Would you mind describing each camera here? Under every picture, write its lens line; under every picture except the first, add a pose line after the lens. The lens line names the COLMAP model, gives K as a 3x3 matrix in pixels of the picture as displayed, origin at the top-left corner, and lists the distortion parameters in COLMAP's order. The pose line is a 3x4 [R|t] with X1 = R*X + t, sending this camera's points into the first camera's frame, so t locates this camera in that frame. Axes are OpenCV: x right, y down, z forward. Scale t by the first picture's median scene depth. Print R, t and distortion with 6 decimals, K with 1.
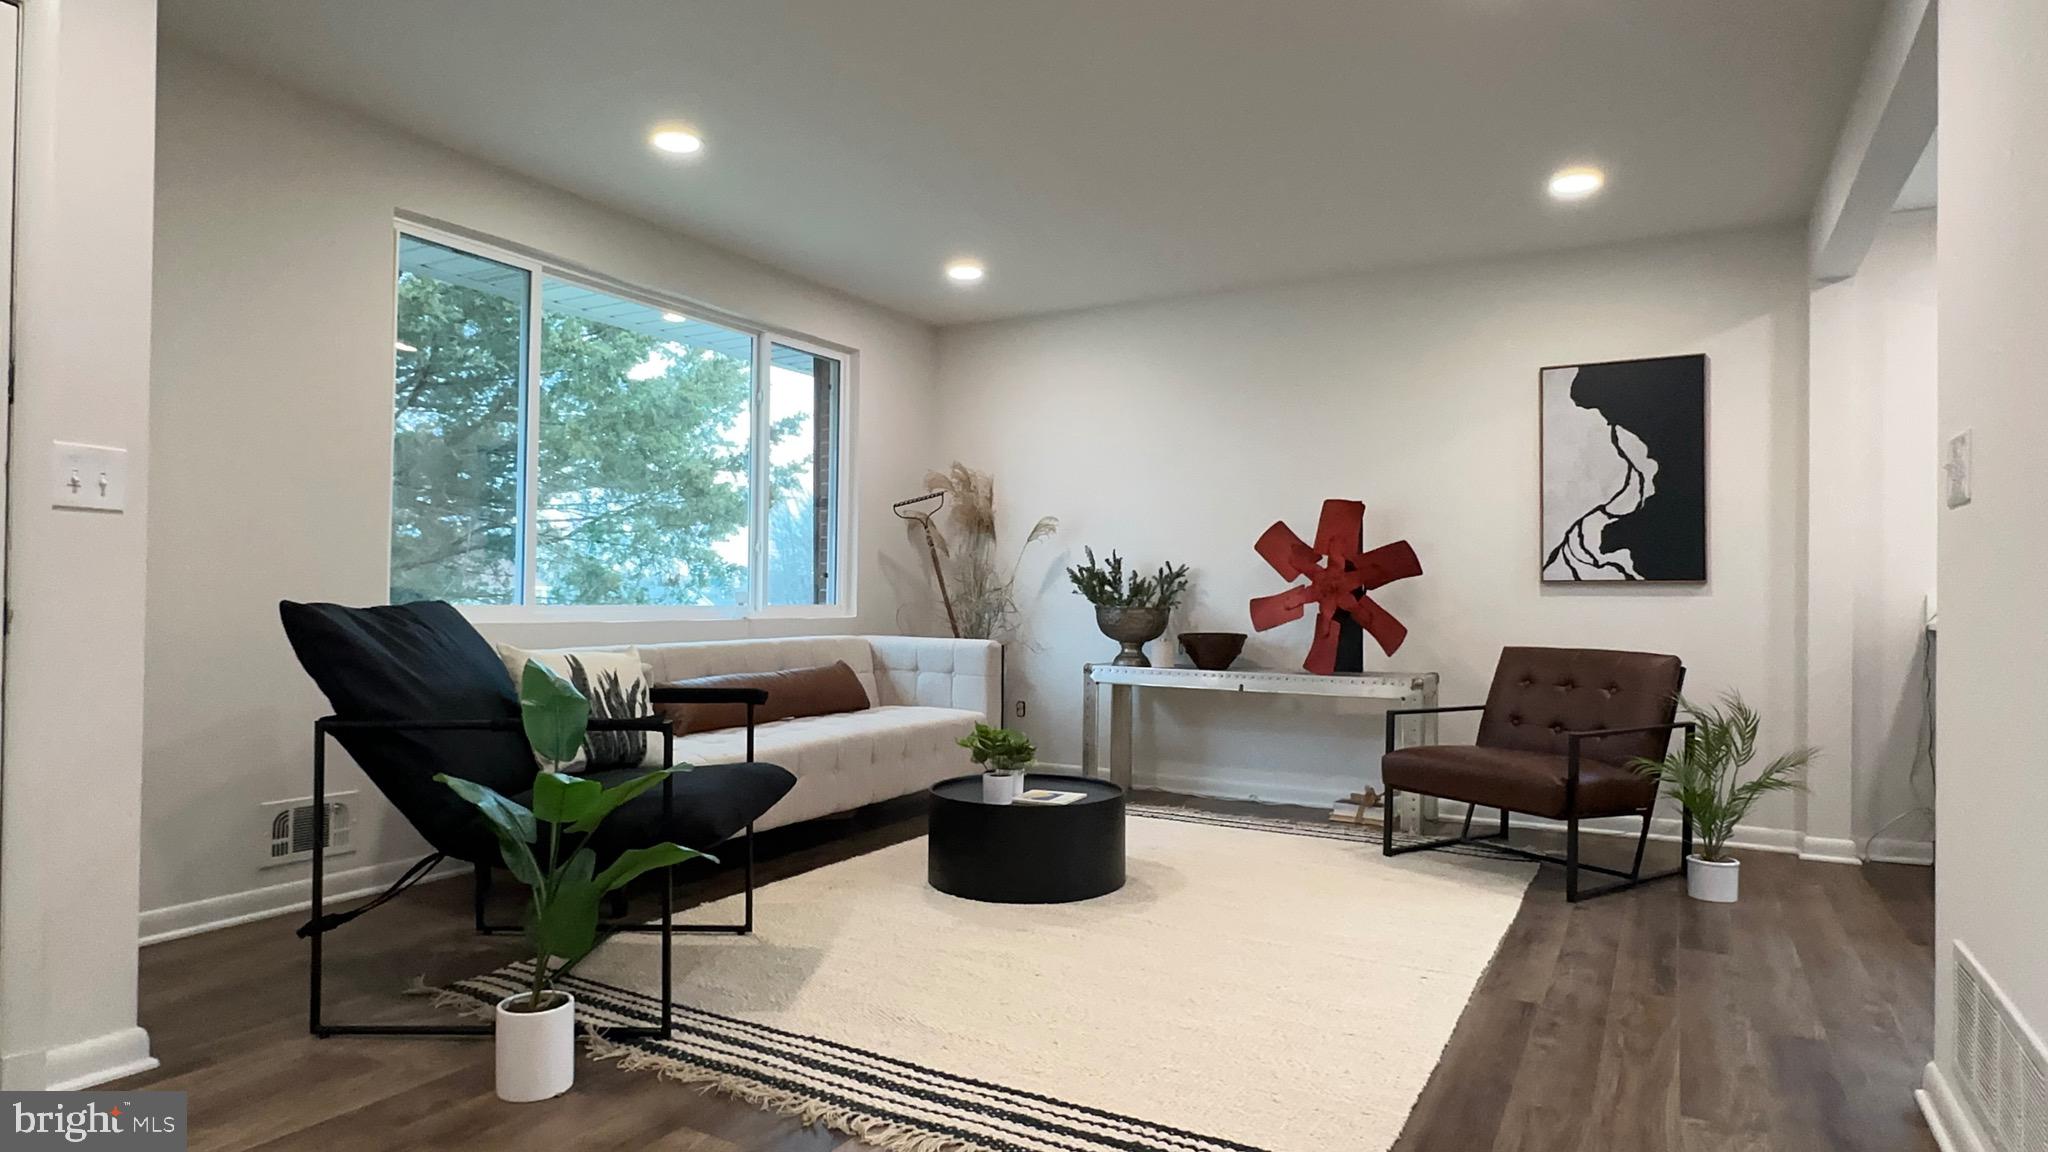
lens RADIAL K [[1161.8, 0, 1025.7], [0, 1161.8, 583.1], [0, 0, 1]] dist [-0.013700, 0.001138]
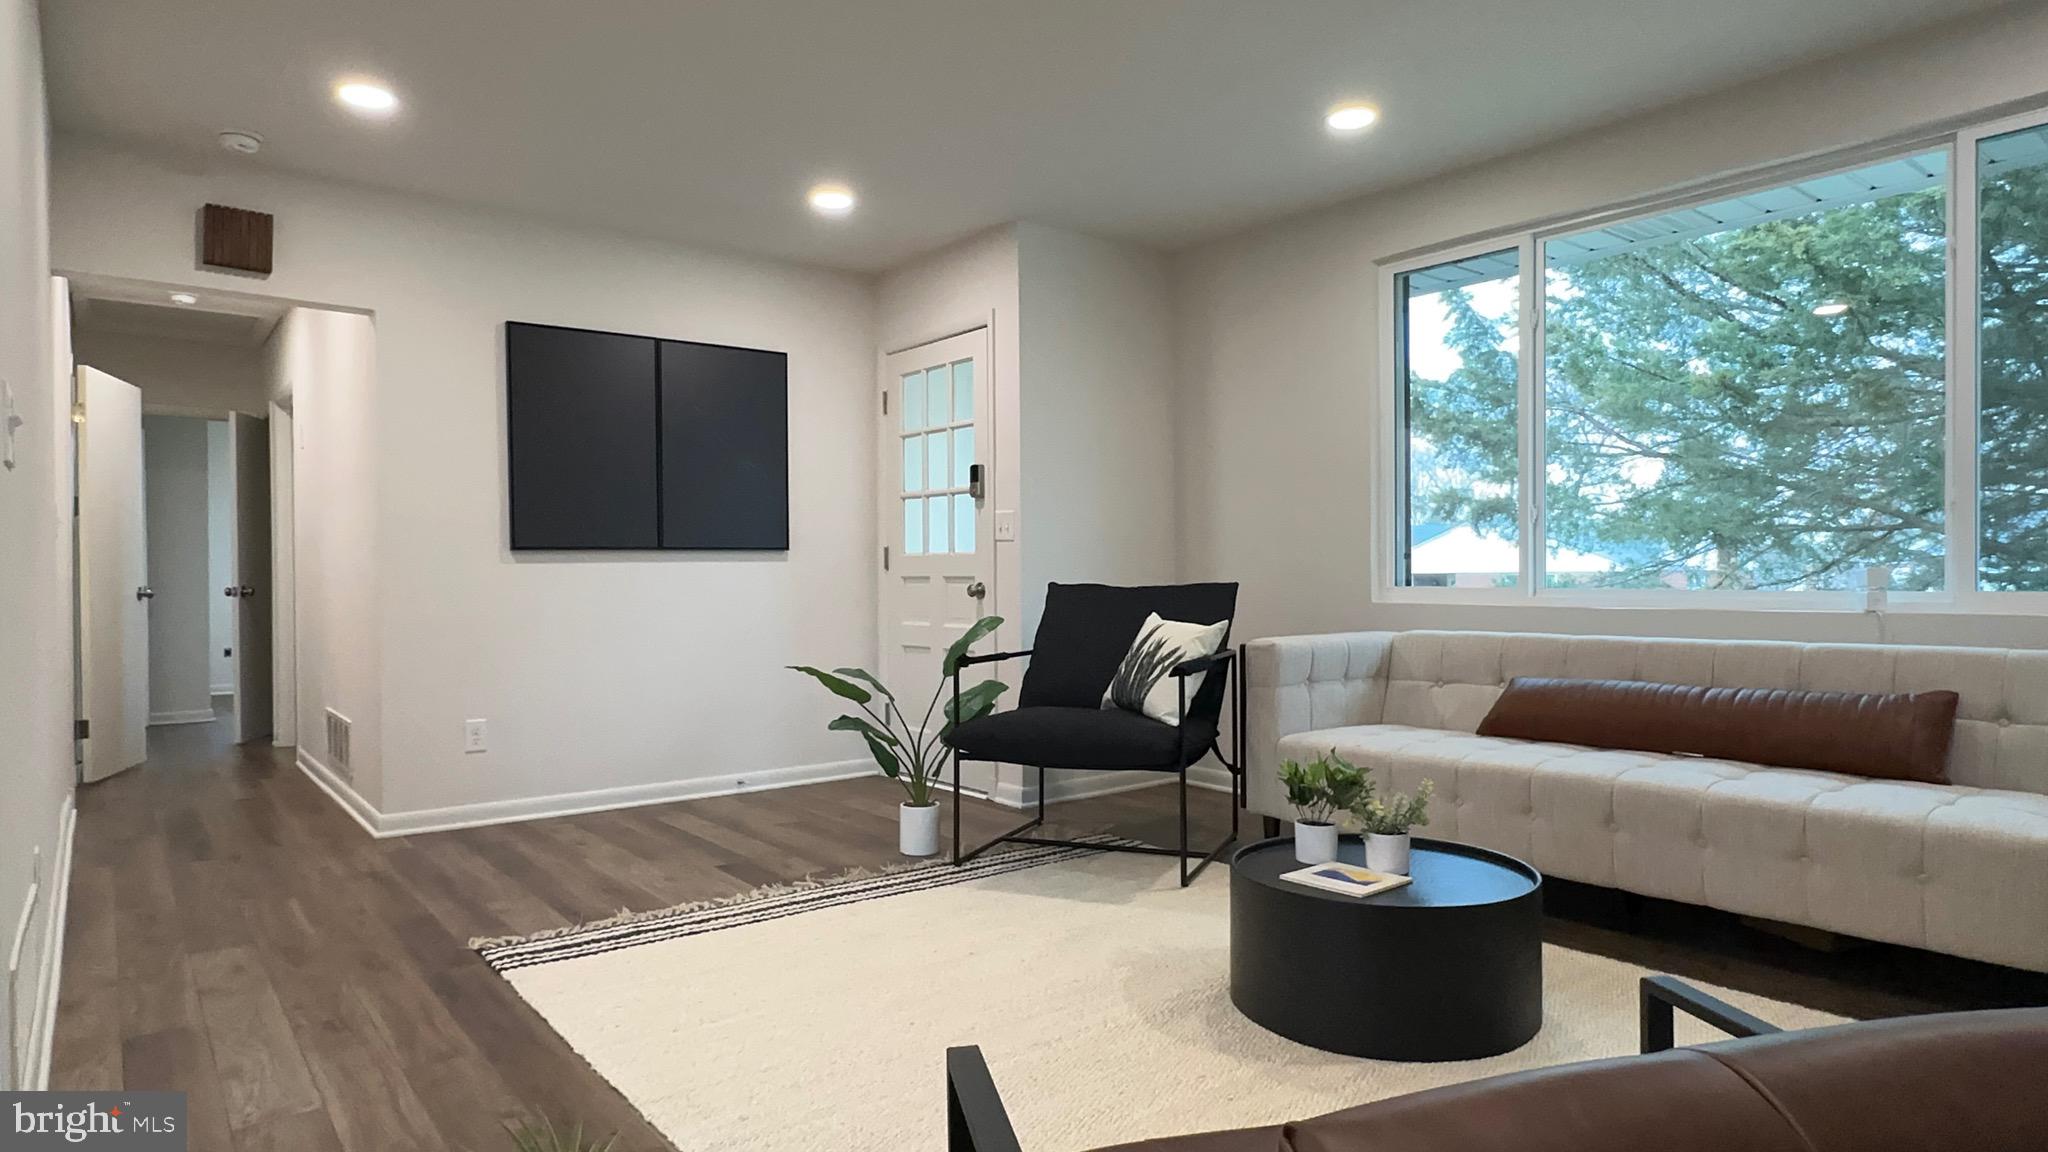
lens RADIAL K [[1161.8, 0, 1018.6], [0, 1161.8, 577.8], [0, 0, 1]] dist [-0.013700, 0.001138]
pose [[-0.383590, -0.003843, -0.923495, 0.567135], [0.012209, 0.999883, -0.009232, 0.013360], [0.923423, -0.014816, -0.383498, 0.875879]]
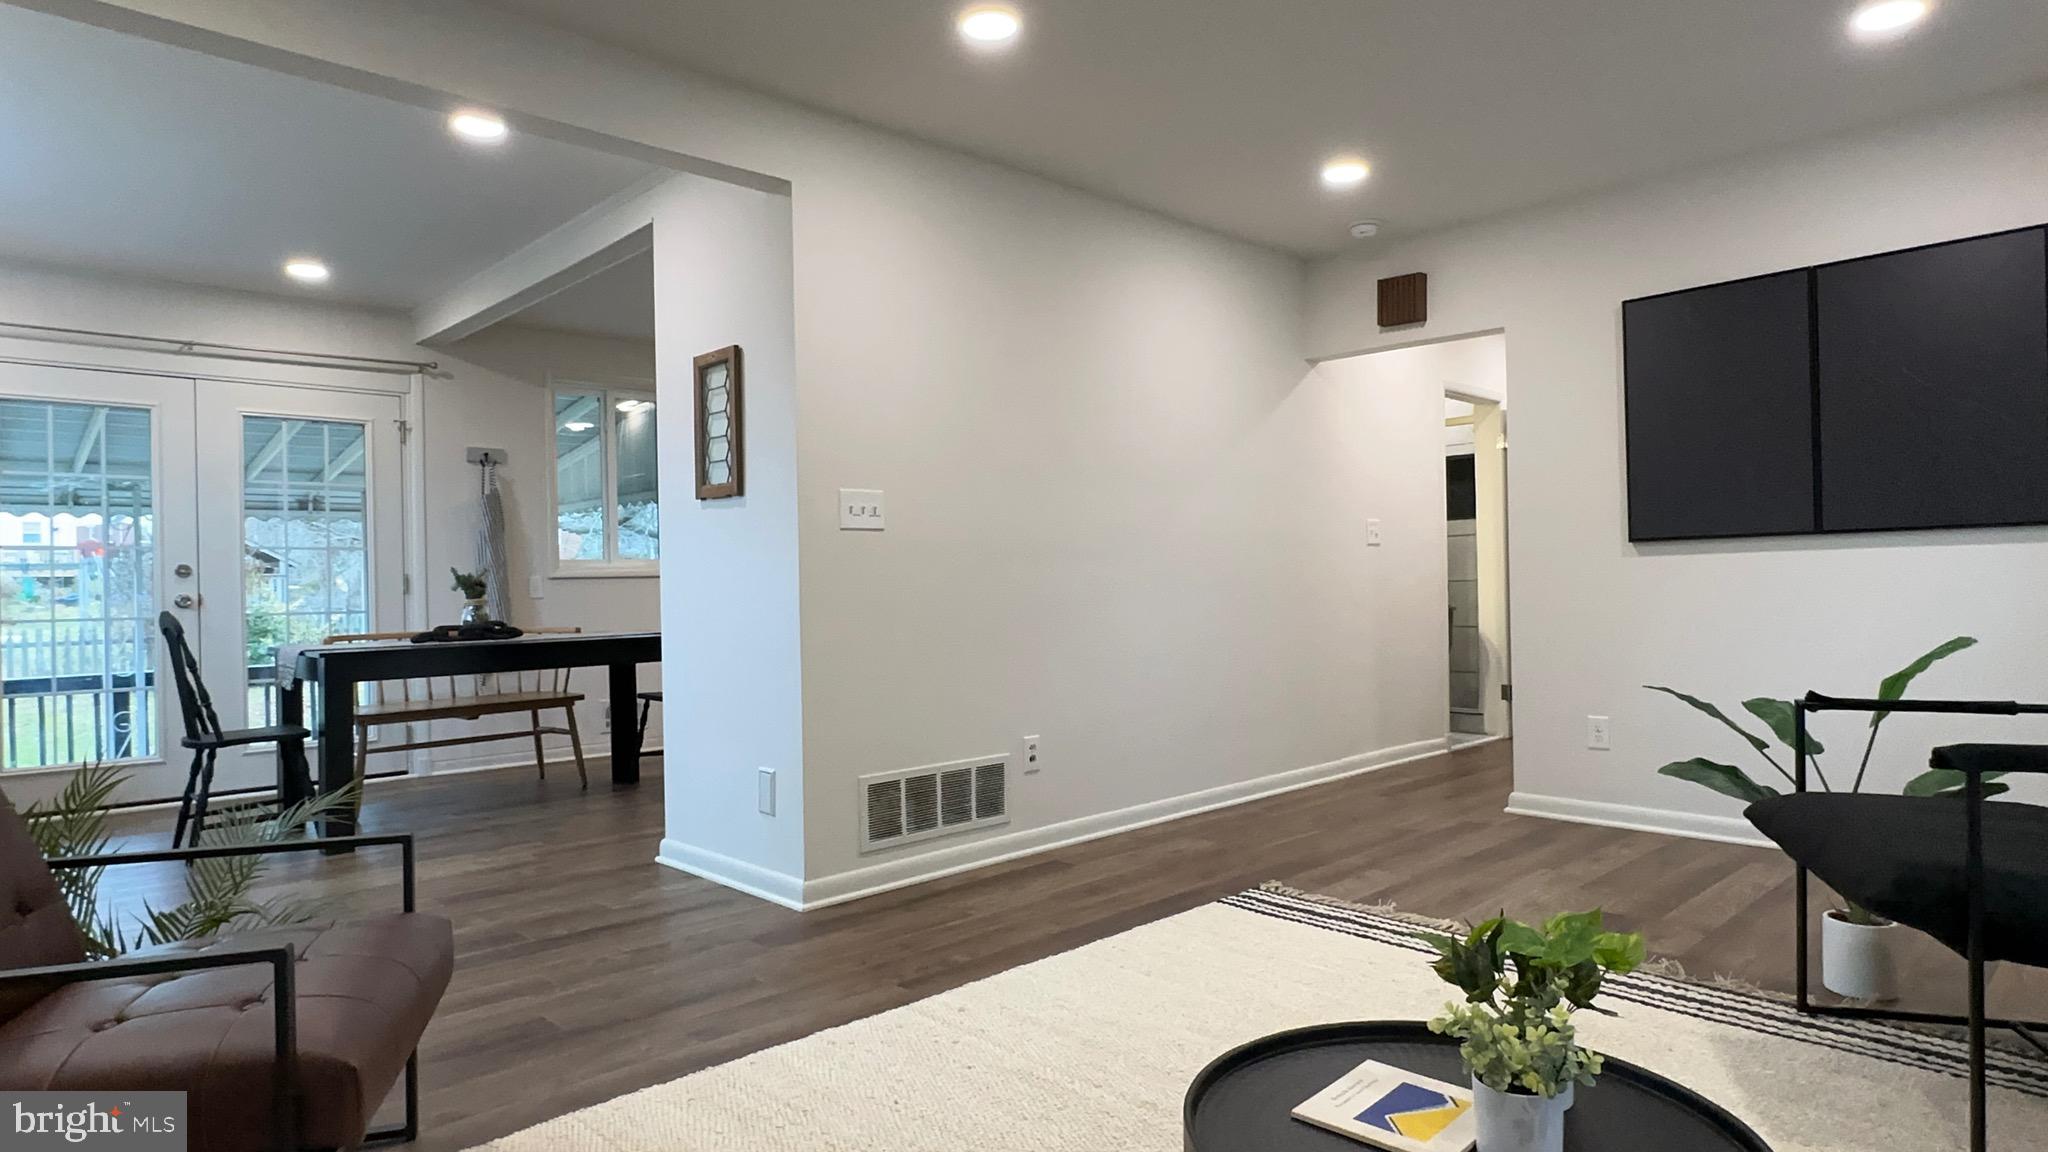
lens RADIAL K [[1161.8, 0, 1022.0], [0, 1161.8, 569.6], [0, 0, 1]] dist [-0.013700, 0.001138]
pose [[-0.955722, 0.010726, 0.294076, 0.019946], [0.005602, 0.999818, -0.018261, 0.011552], [-0.294218, -0.015804, -0.955608, 1.131666]]
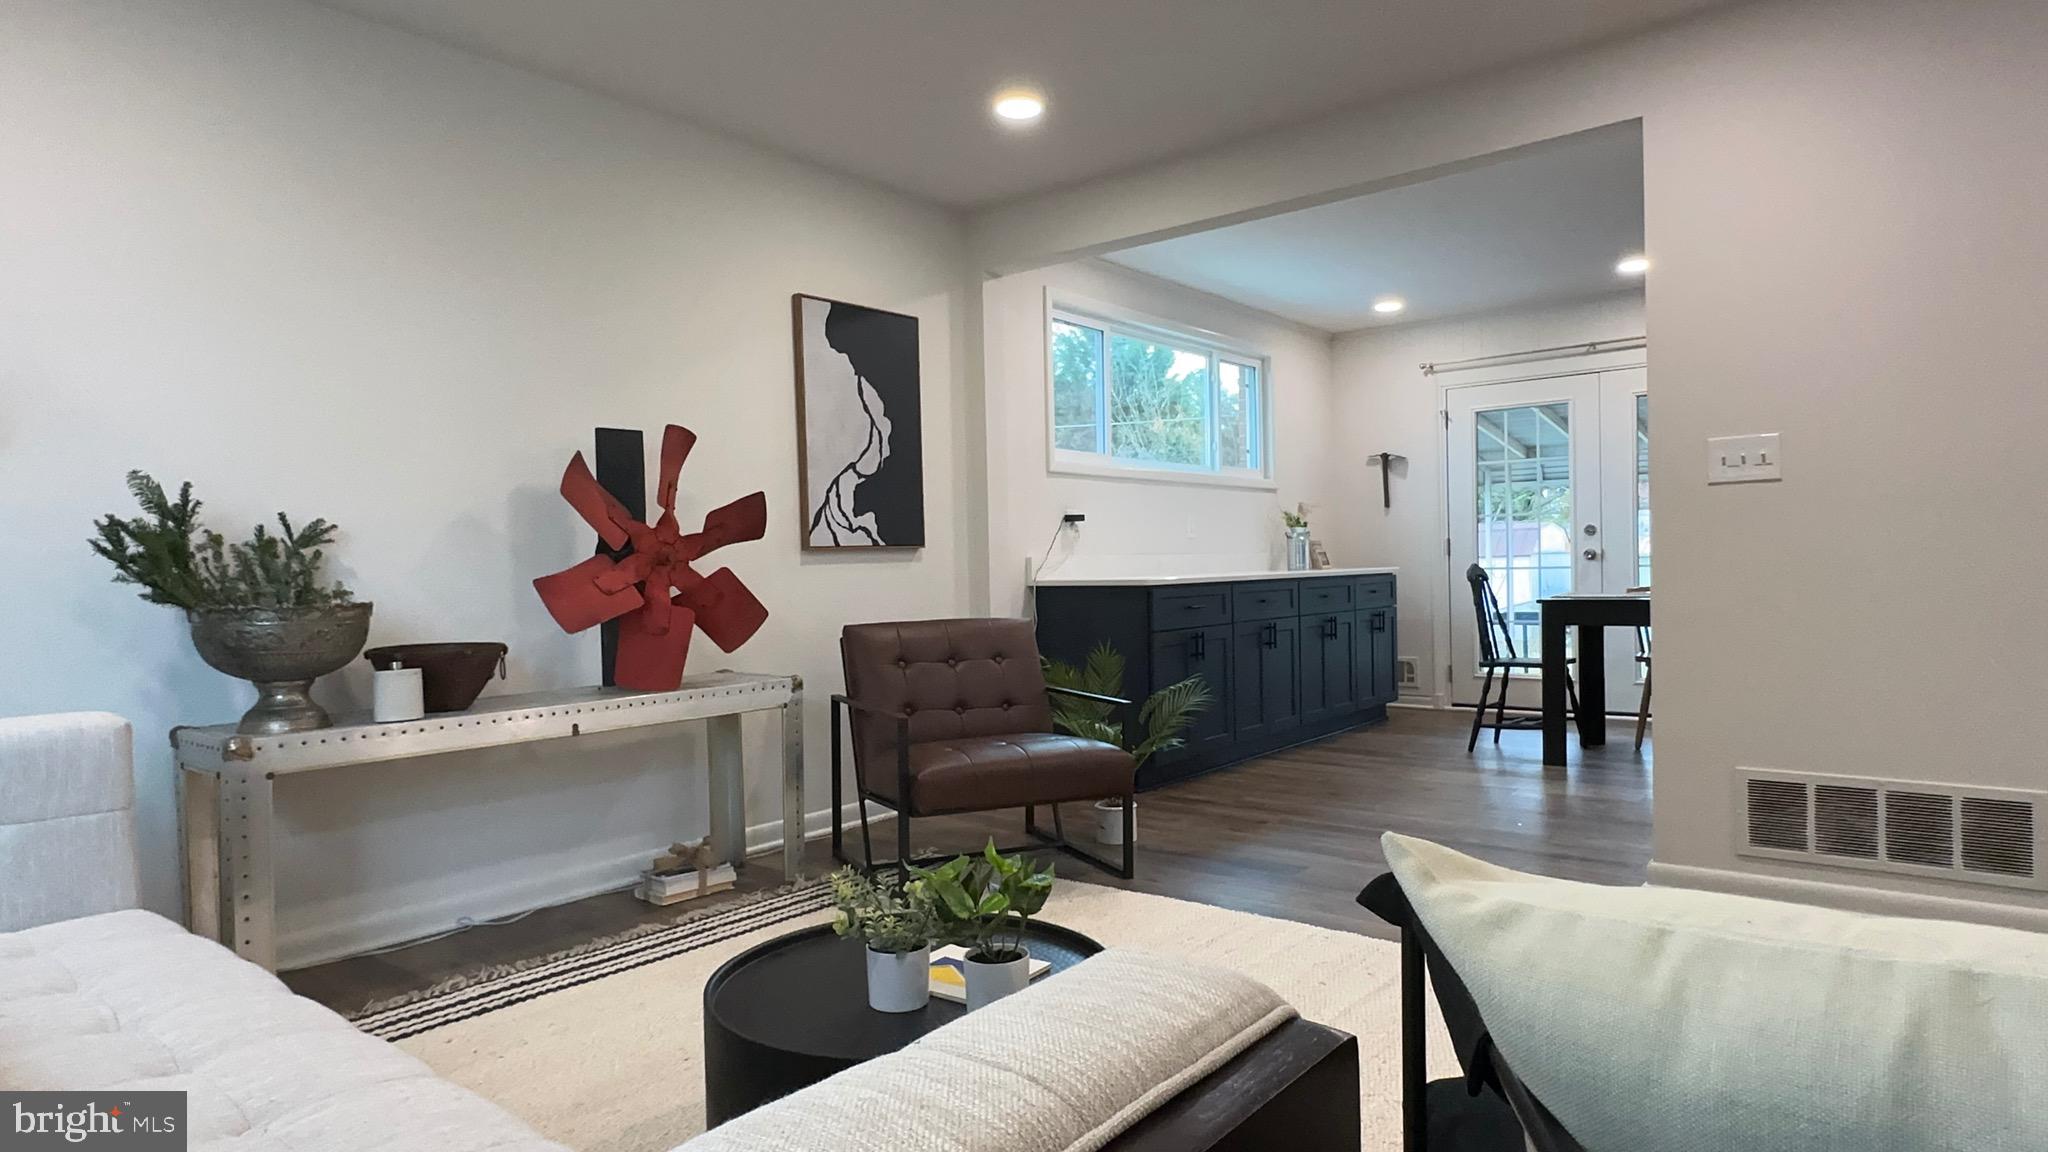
lens RADIAL K [[1161.8, 0, 1024.3], [0, 1161.8, 584.5], [0, 0, 1]] dist [-0.013700, 0.001138]
pose [[0.177474, -0.029905, 0.983671, -0.372139], [0.014444, 0.999510, 0.027780, 0.004202], [-0.984020, 0.009278, 0.177819, 0.714721]]
